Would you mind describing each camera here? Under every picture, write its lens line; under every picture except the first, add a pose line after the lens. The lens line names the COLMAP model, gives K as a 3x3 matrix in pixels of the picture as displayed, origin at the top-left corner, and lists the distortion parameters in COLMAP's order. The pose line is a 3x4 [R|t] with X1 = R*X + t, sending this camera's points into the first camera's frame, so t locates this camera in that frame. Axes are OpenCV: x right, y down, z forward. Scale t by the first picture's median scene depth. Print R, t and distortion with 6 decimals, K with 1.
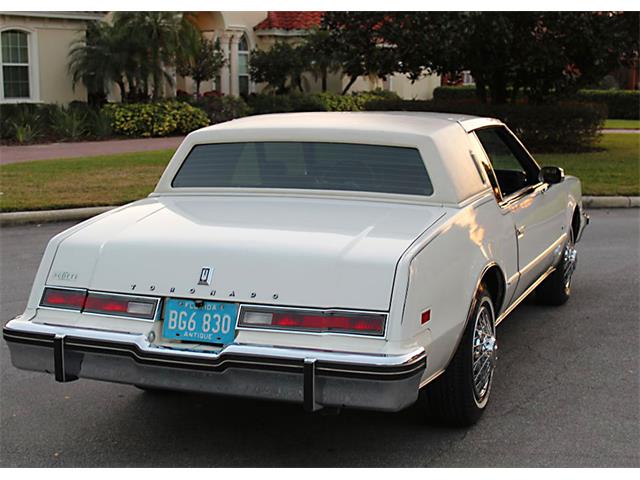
lens RADIAL K [[1025.0, 0, 320.0], [0, 1025.0, 240.0], [0, 0, 1]] dist [-0.047840, 0.114738]
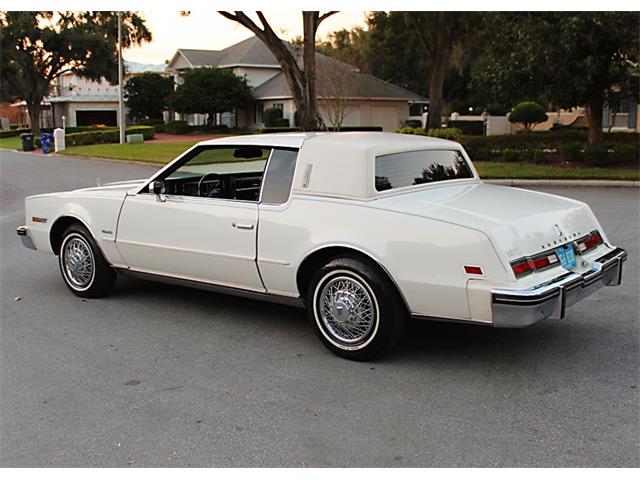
lens RADIAL K [[748.6, 0, 320.0], [0, 748.6, 240.0], [0, 0, 1]] dist [-0.120945, 0.146605]
pose [[0.292102, -0.148899, 0.944725, -1.314485], [0.144827, 0.983301, 0.110199, -0.131552], [-0.945358, 0.104632, 0.308789, 0.995122]]
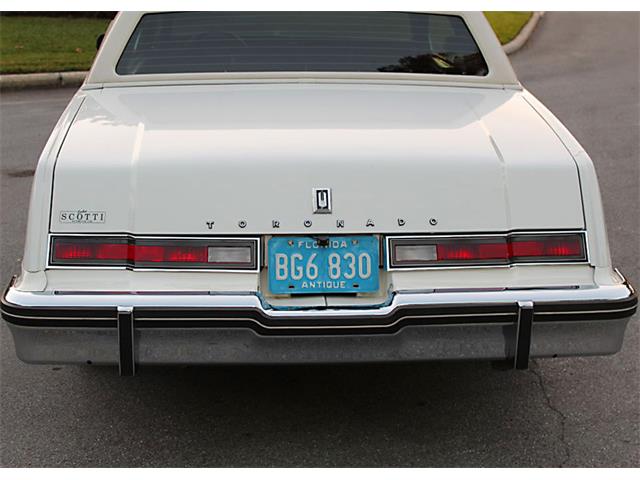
lens RADIAL K [[1050.8, 0, 320.0], [0, 1050.8, 240.0], [0, 0, 1]] dist [-0.043036, 0.113768]
pose [[0.904150, -0.098345, 0.415741, -0.420041], [0.046219, 0.989949, 0.133659, -0.035952], [-0.424707, -0.101633, 0.899608, 0.338141]]
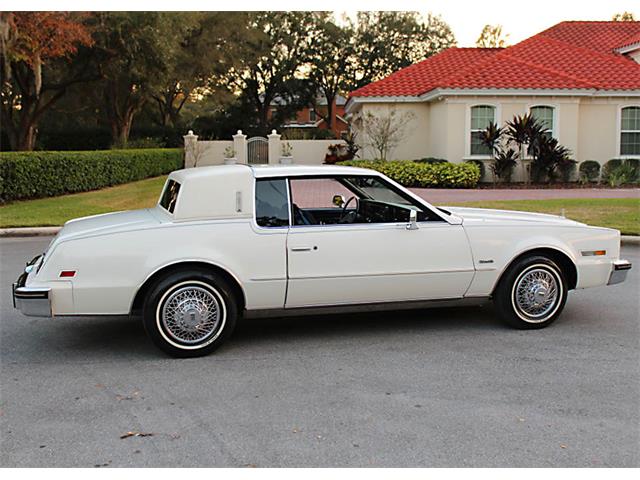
lens RADIAL K [[717.7, 0, 320.0], [0, 717.7, 240.0], [0, 0, 1]] dist [-0.128901, 0.150167]
pose [[0.624959, 0.098813, -0.774379, 1.321506], [-0.112020, 0.993042, 0.036310, -0.080424], [0.772579, 0.064053, 0.631680, 0.519894]]
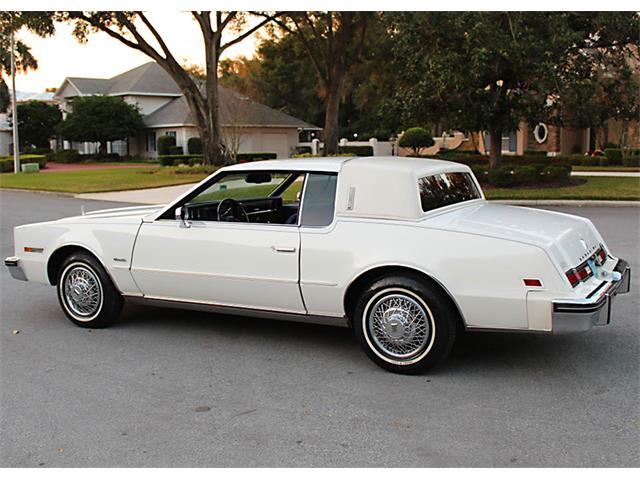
lens RADIAL K [[733.9, 0, 320.0], [0, 733.9, 240.0], [0, 0, 1]] dist [-0.095961, 0.057146]
pose [[0.135718, -0.123487, 0.983022, -1.388429], [0.157321, 0.982299, 0.101676, -0.168882], [-0.978177, 0.140850, 0.152743, 1.250428]]
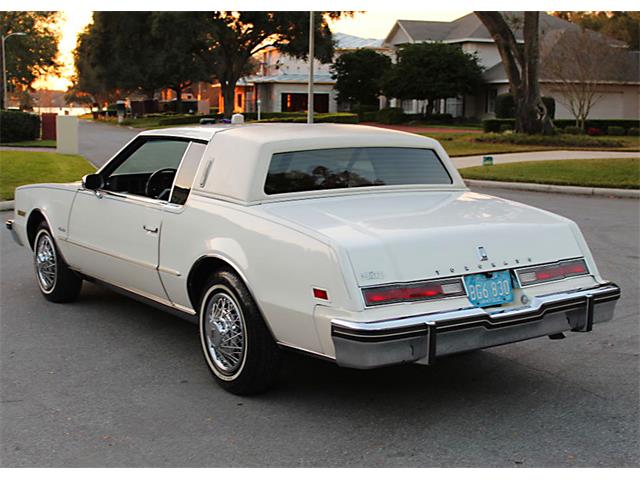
lens RADIAL K [[925.7, 0, 320.0], [0, 925.7, 240.0], [0, 0, 1]] dist [-0.048621, 0.001468]
pose [[0.553734, -0.109364, 0.825480, -1.144837], [0.112478, 0.992076, 0.055985, -0.065842], [-0.825062, 0.061847, 0.561648, 0.529637]]
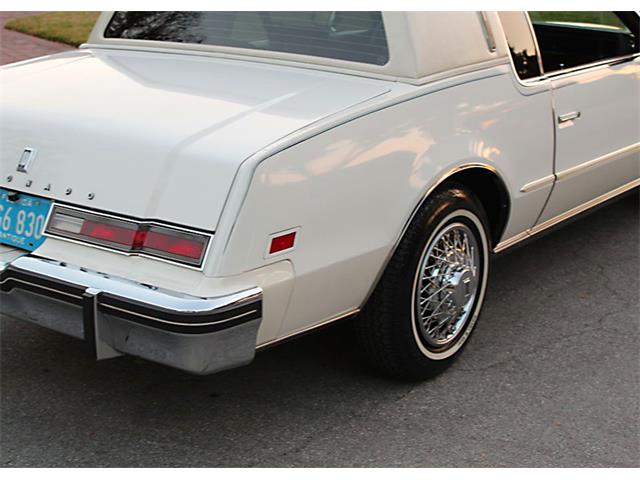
lens RADIAL K [[1050.8, 0, 320.0], [0, 1050.8, 240.0], [0, 0, 1]] dist [-0.043036, 0.113768]
pose [[0.964963, 0.089985, -0.246473, 0.293575], [-0.053578, 0.987137, 0.150635, -0.035059], [0.256857, -0.132152, 0.957372, 0.305937]]
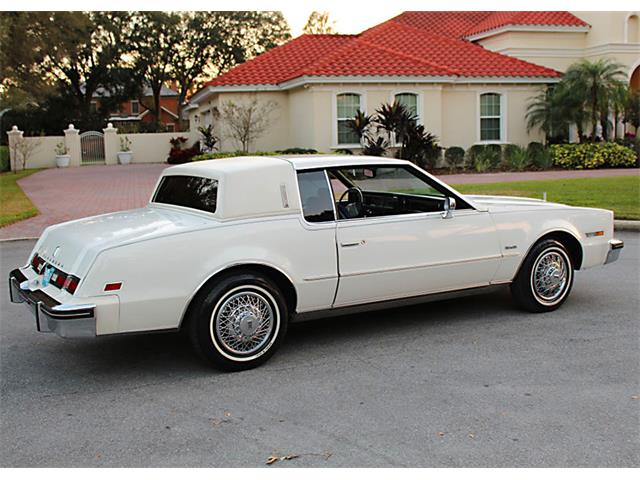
lens RADIAL K [[748.6, 0, 320.0], [0, 748.6, 240.0], [0, 0, 1]] dist [-0.120945, 0.146605]
pose [[0.794713, 0.065836, -0.603405, 1.014810], [-0.067226, 0.997531, 0.020298, -0.041412], [0.603251, 0.024434, 0.797177, 0.259073]]
